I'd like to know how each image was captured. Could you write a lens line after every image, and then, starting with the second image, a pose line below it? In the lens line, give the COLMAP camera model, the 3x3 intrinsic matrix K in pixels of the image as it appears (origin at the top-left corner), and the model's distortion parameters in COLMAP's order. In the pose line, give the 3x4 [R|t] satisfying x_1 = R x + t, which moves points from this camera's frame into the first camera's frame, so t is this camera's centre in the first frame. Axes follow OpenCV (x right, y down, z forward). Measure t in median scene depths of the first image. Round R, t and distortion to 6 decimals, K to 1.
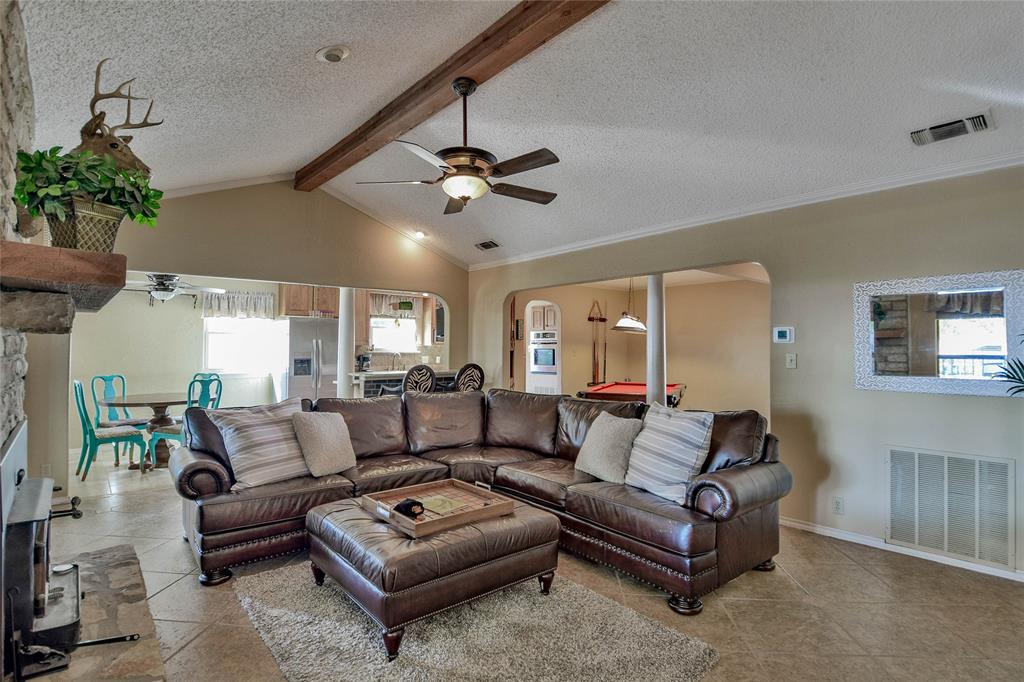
lens RADIAL K [[517.3, 0, 507.5], [0, 517.3, 336.8], [0, 0, 1]] dist [0.012507, -0.021521]
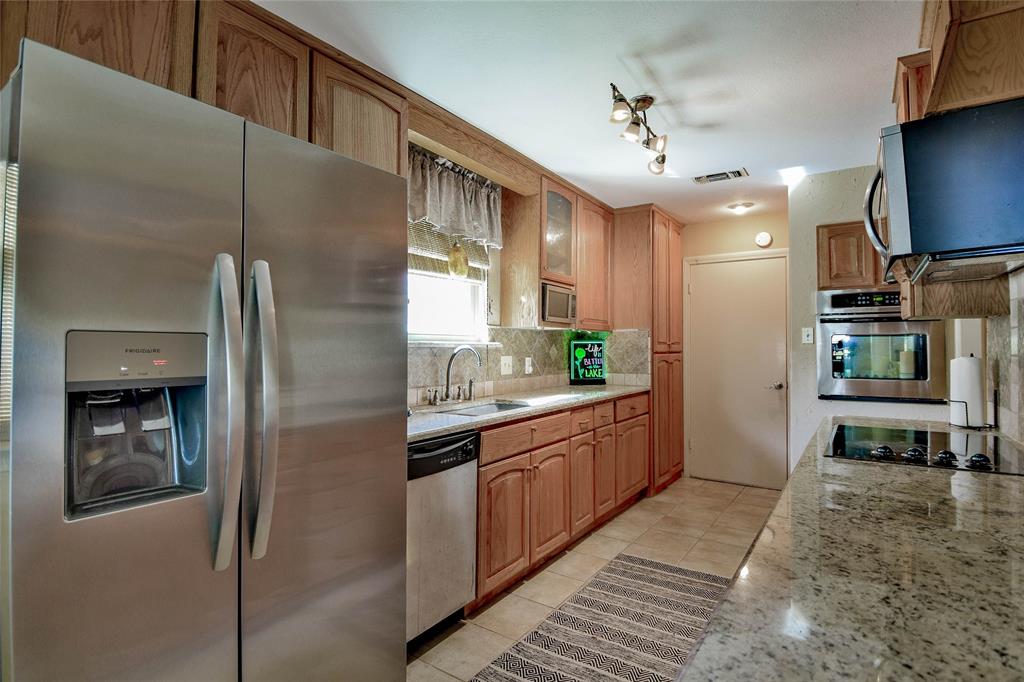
lens RADIAL K [[517.3, 0, 507.5], [0, 517.3, 336.8], [0, 0, 1]] dist [0.012507, -0.021521]
pose [[0.961601, 0.004606, 0.274412, -0.415785], [-0.005828, 0.999976, 0.003639, 0.035054], [-0.274389, -0.005099, 0.961605, 1.028352]]
